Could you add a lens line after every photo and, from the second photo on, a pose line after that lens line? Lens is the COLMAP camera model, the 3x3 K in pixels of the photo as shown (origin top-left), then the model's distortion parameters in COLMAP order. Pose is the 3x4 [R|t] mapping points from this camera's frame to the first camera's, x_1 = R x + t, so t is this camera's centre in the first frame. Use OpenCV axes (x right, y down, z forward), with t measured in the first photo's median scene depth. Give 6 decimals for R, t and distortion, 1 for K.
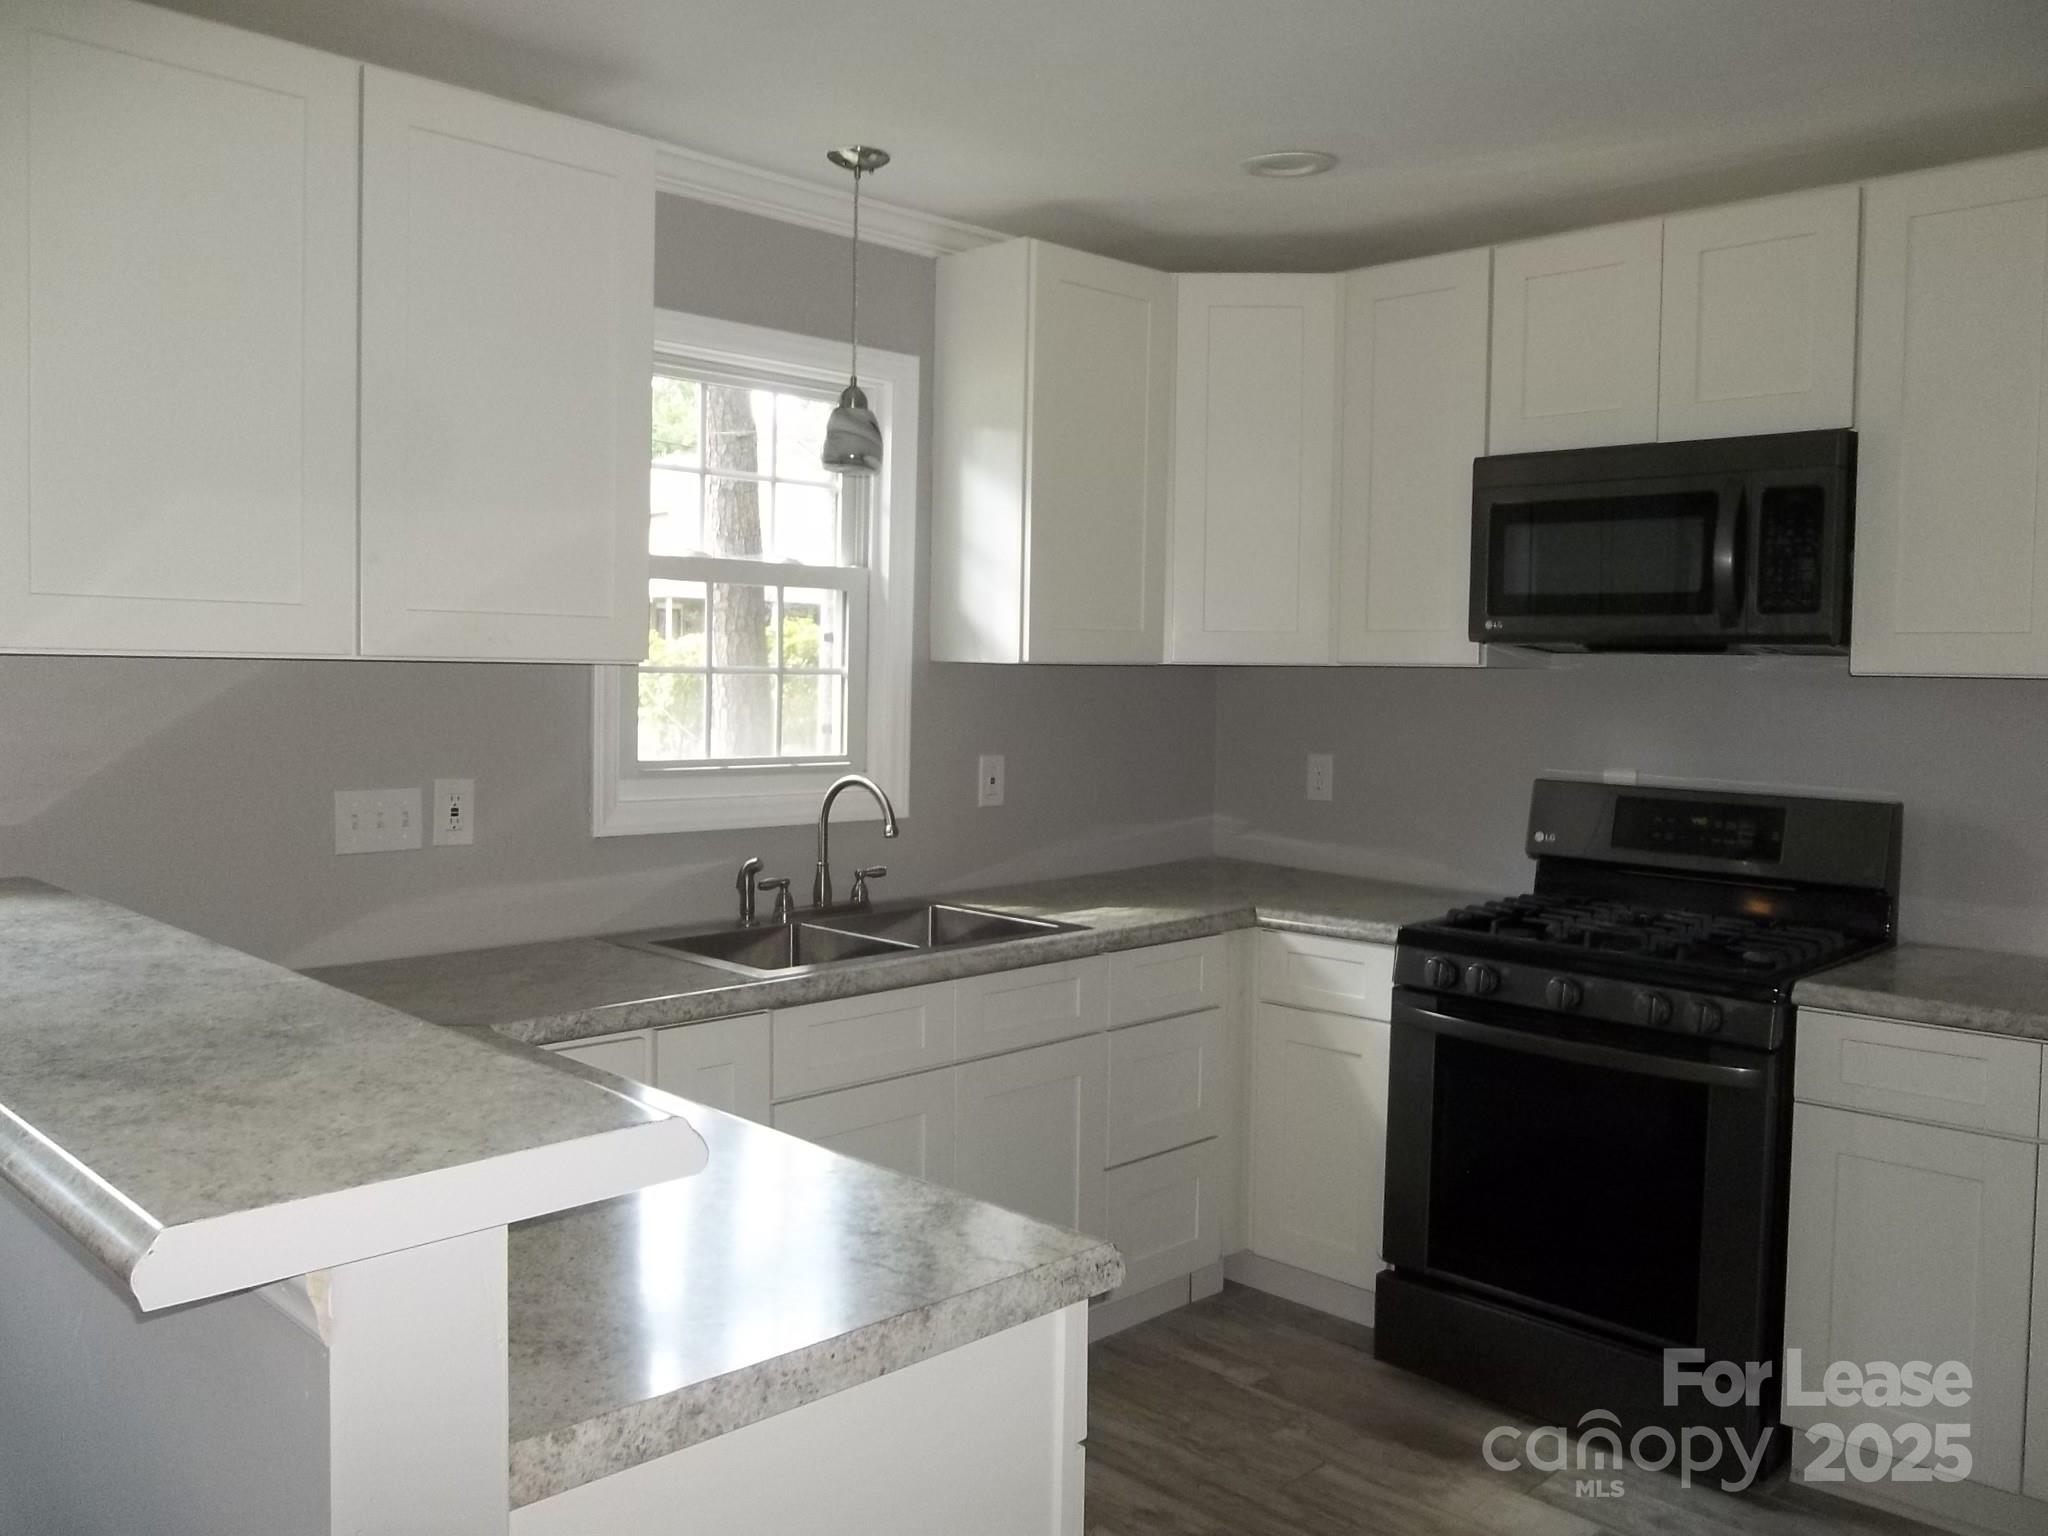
lens RADIAL K [[1656.3, 0, 1024.0], [0, 1656.3, 768.0], [0, 0, 1]] dist [0.002980, -0.009291]
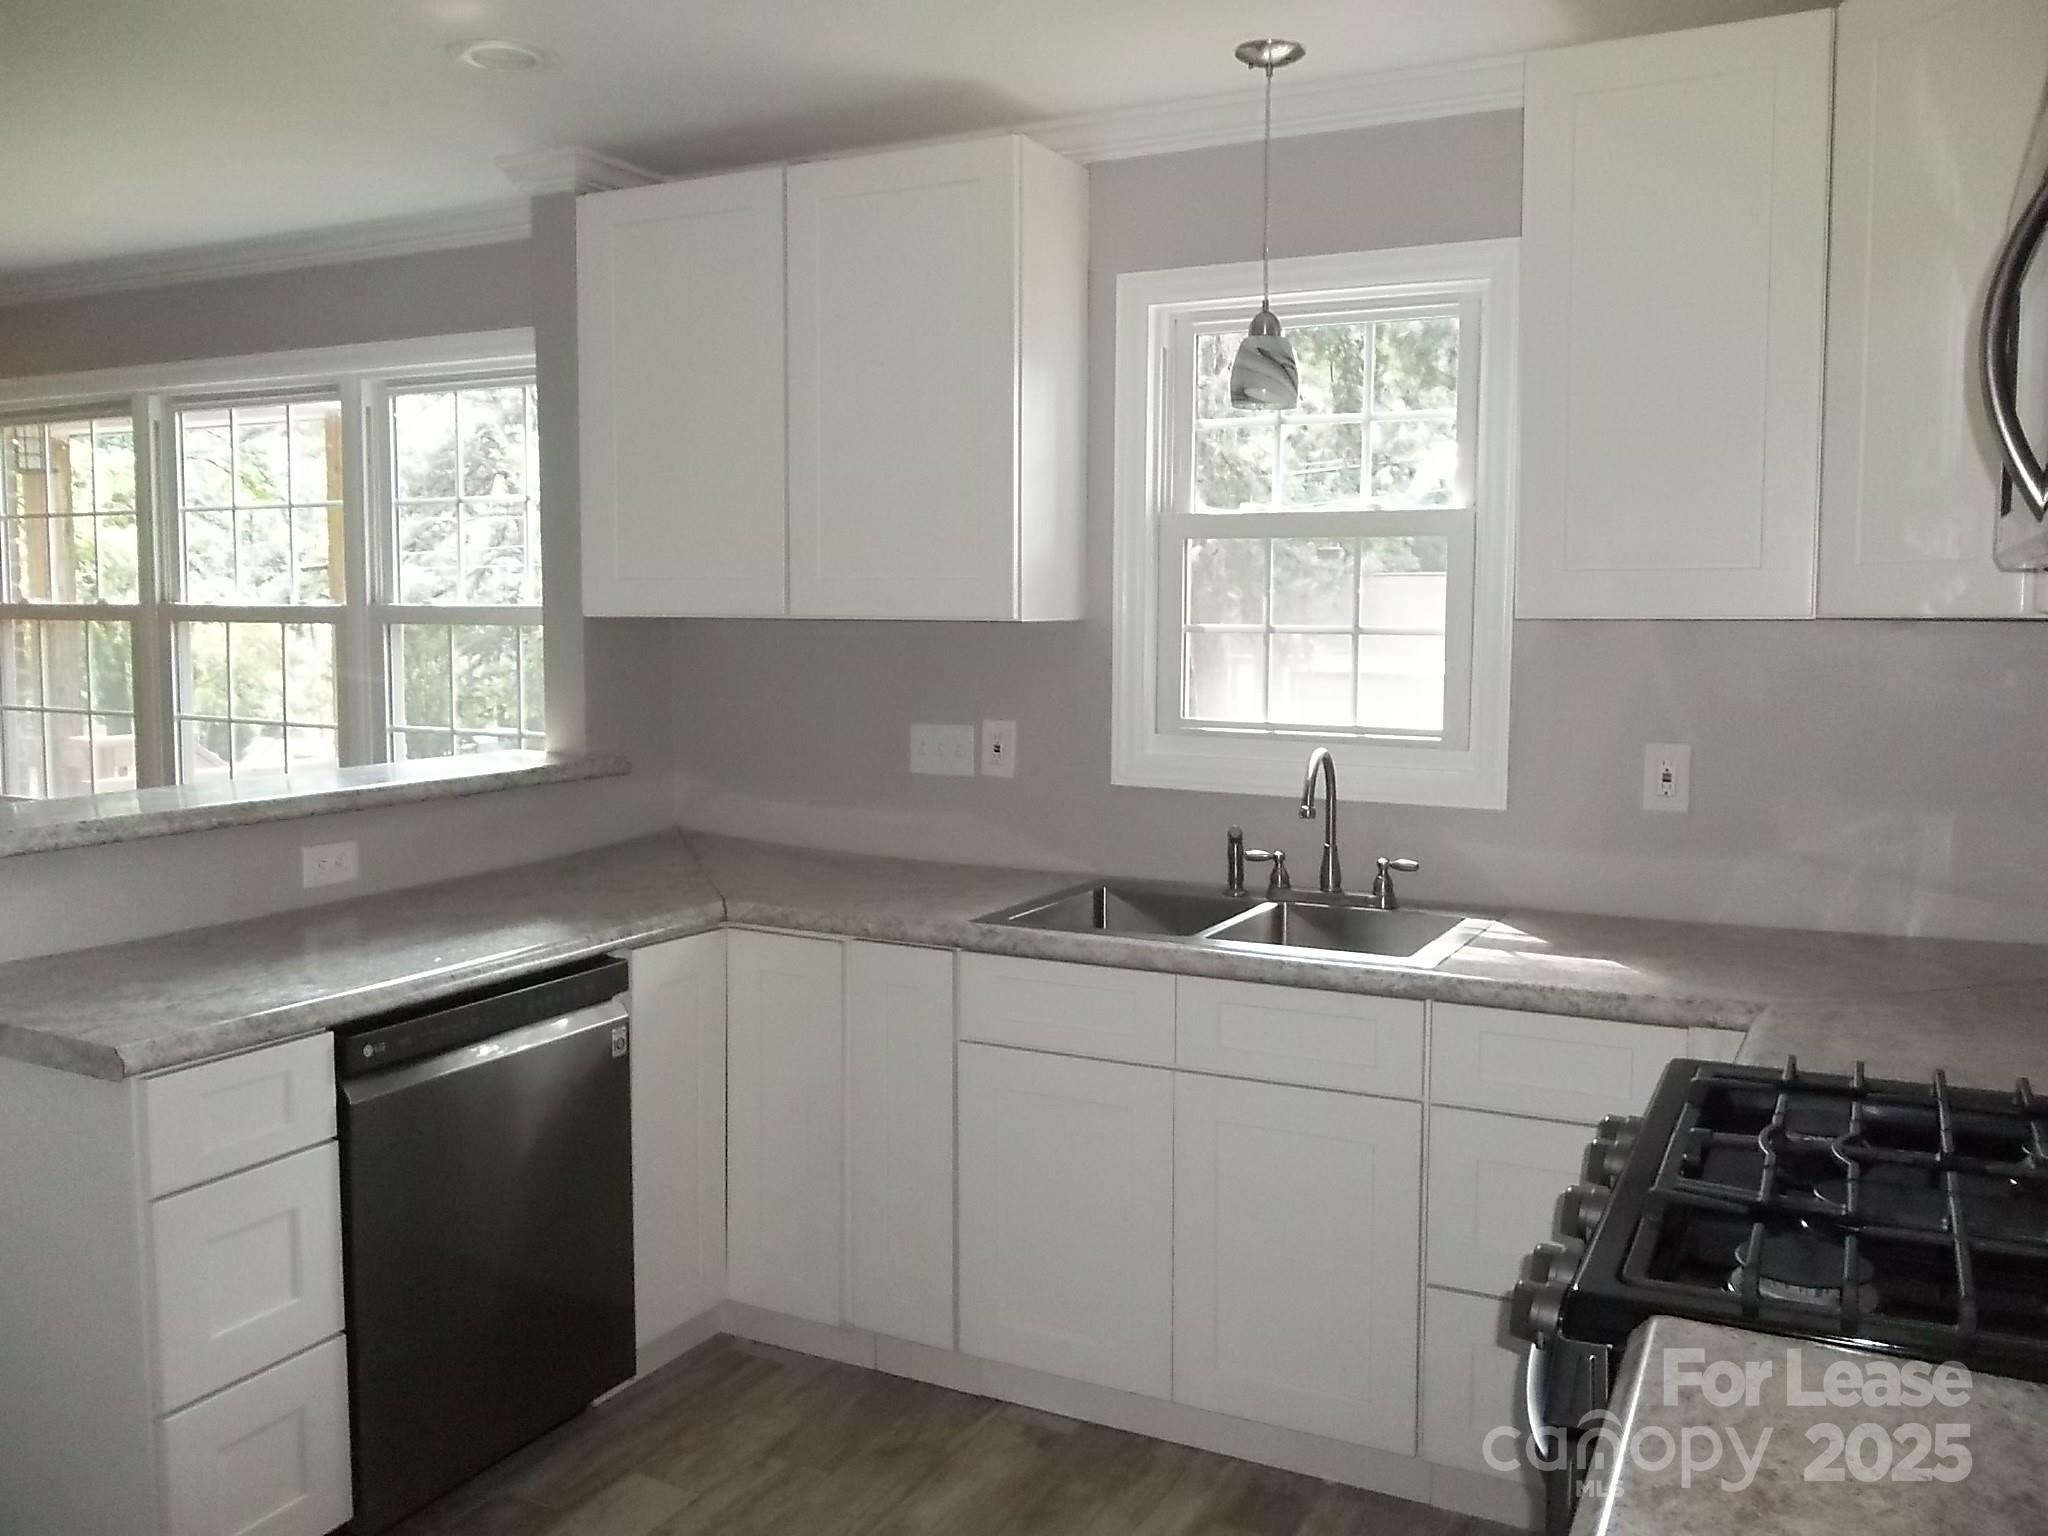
lens RADIAL K [[1656.3, 0, 1024.0], [0, 1656.3, 768.0], [0, 0, 1]] dist [0.002980, -0.009291]
pose [[0.306453, 0.078073, -0.948679, 0.719490], [-0.057348, 0.996335, 0.063469, -0.032984], [0.950157, 0.034954, 0.309807, 0.601554]]
